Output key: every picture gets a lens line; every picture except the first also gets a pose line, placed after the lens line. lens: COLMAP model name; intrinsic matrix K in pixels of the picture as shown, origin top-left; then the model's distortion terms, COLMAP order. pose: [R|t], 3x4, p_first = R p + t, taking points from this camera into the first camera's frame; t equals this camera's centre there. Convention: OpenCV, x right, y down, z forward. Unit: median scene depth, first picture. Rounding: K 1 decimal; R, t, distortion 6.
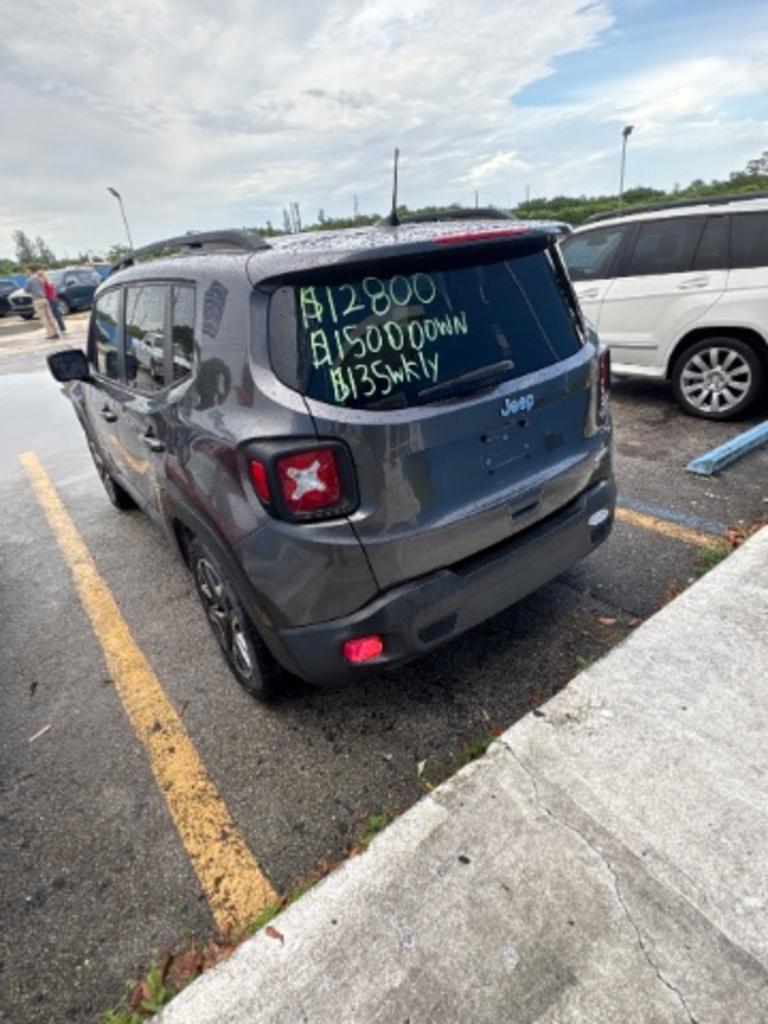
lens RADIAL K [[411.5, 0, 384.0], [0, 411.5, 512.0], [0, 0, 1]] dist [0.000063, -0.000051]
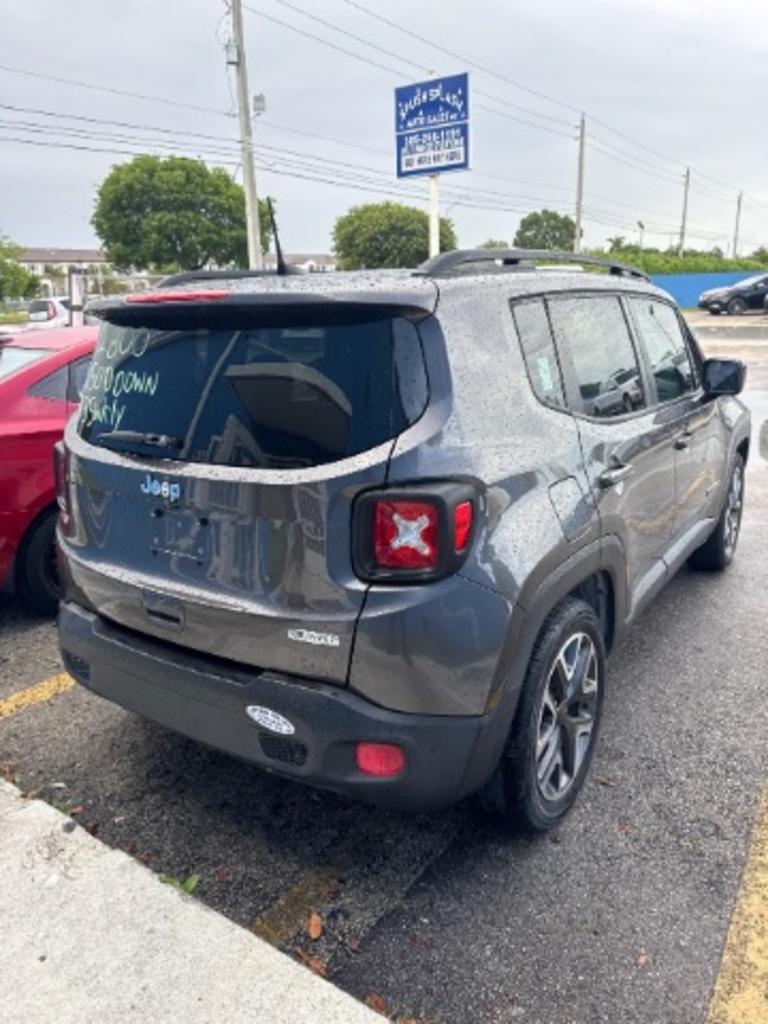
lens RADIAL K [[589.0, 0, 384.0], [0, 589.0, 512.0], [0, 0, 1]] dist [-0.006393, -0.001075]
pose [[0.483447, 0.395020, -0.781177, 1.483239], [-0.460131, 0.873839, 0.157115, -0.607587], [0.744687, 0.283487, 0.604216, 0.614689]]
